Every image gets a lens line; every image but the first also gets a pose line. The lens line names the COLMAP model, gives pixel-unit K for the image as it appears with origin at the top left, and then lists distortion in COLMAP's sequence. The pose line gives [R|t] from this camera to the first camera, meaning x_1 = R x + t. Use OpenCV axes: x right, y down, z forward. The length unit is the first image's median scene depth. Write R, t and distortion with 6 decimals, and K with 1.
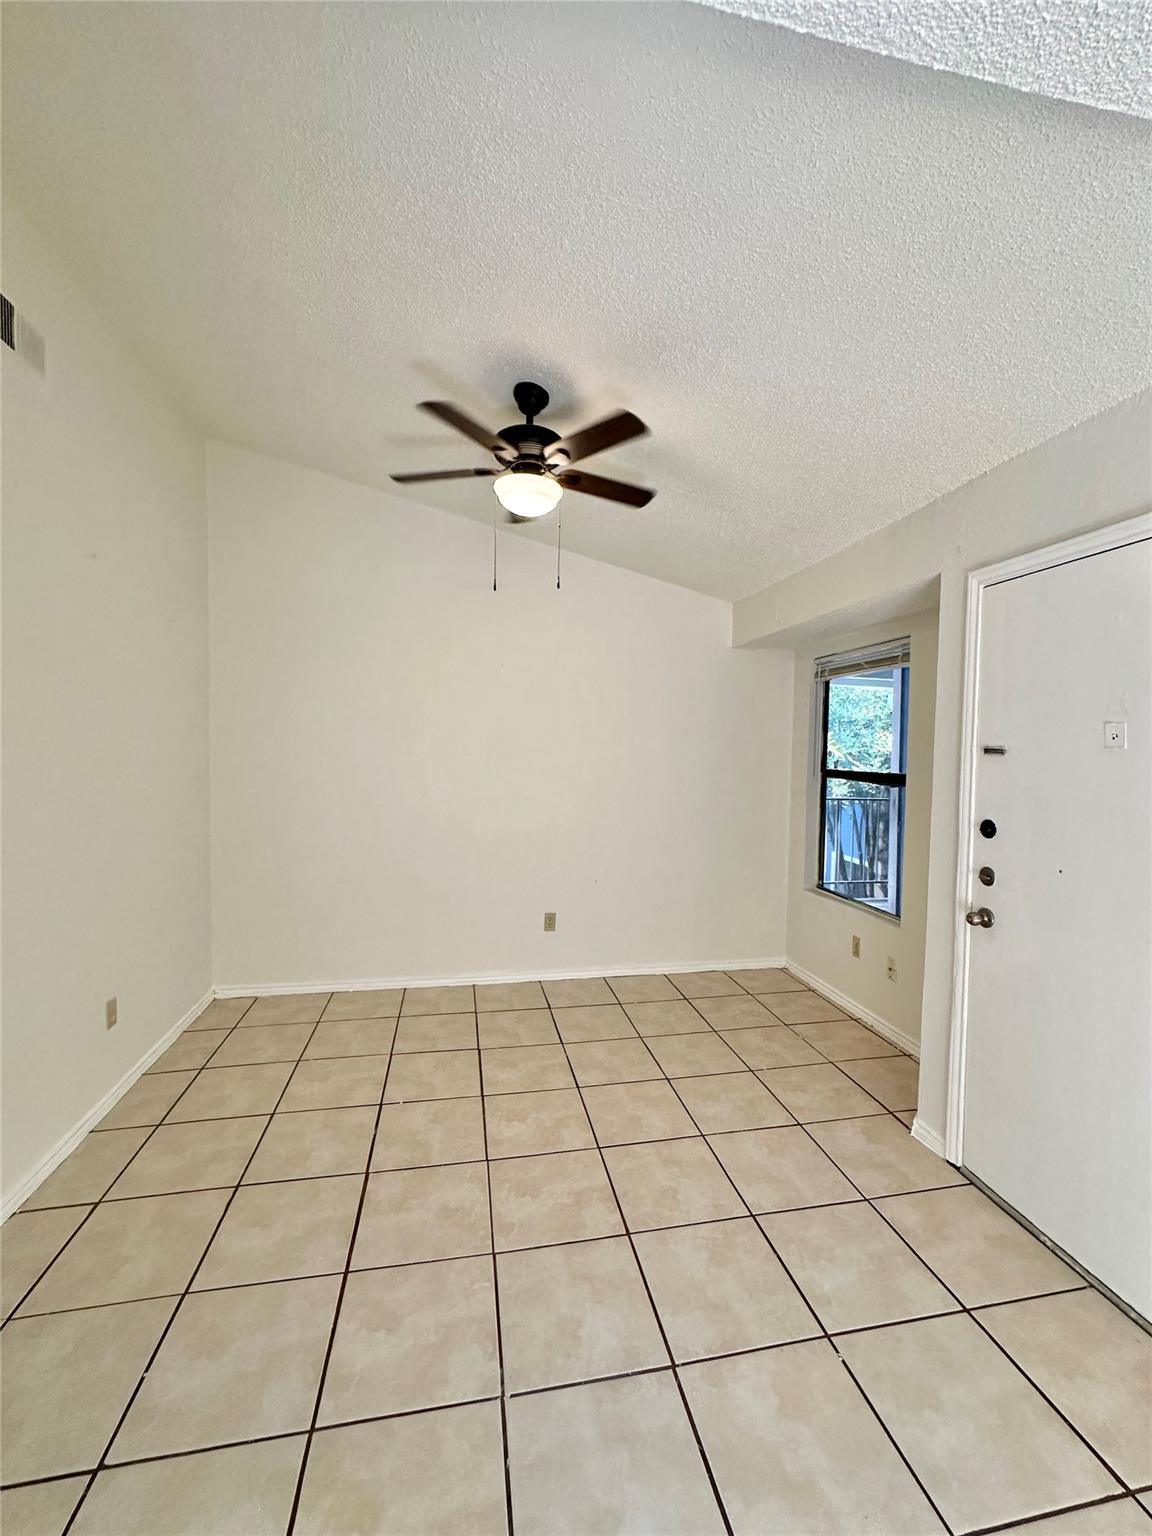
lens RADIAL K [[615.3, 0, 579.6], [0, 615.3, 765.4], [0, 0, 1]] dist [-0.001805, 0.000697]
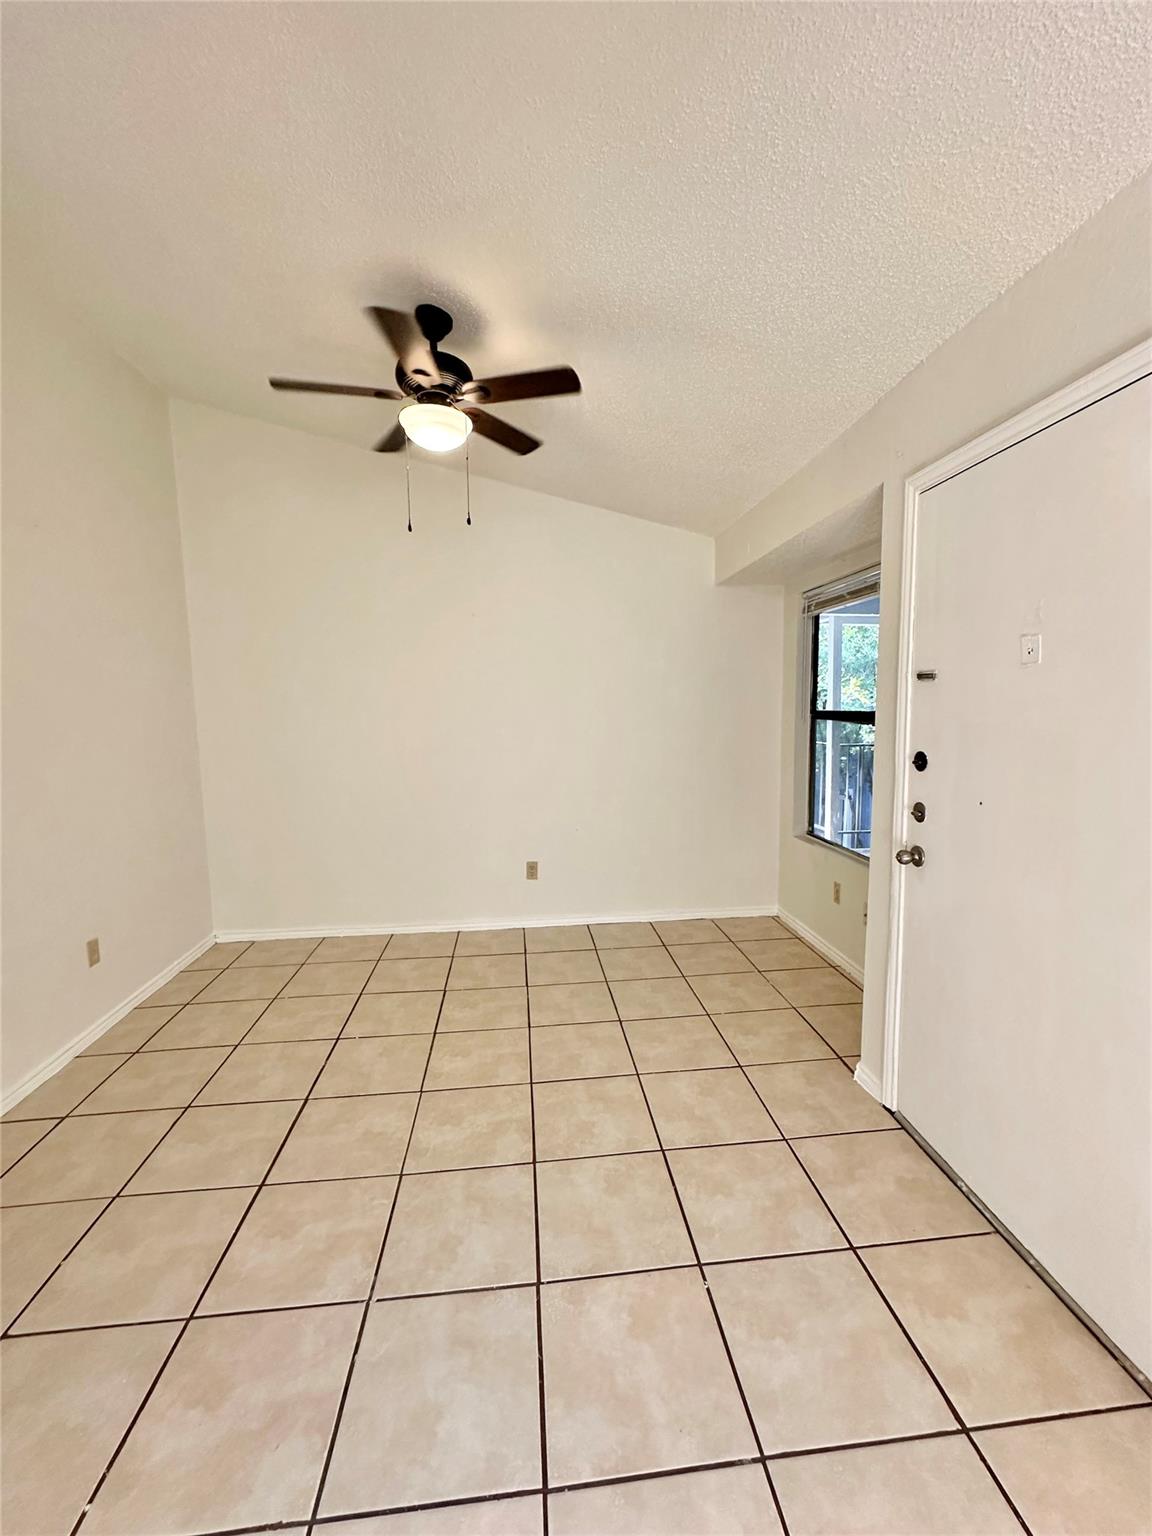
lens RADIAL K [[615.3, 0, 579.6], [0, 615.3, 765.4], [0, 0, 1]] dist [-0.001805, 0.000697]
pose [[0.995168, -0.022693, -0.095533, 0.204268], [0.029086, 0.997391, 0.066069, 0.028016], [0.093784, -0.068529, 0.993231, 0.026421]]
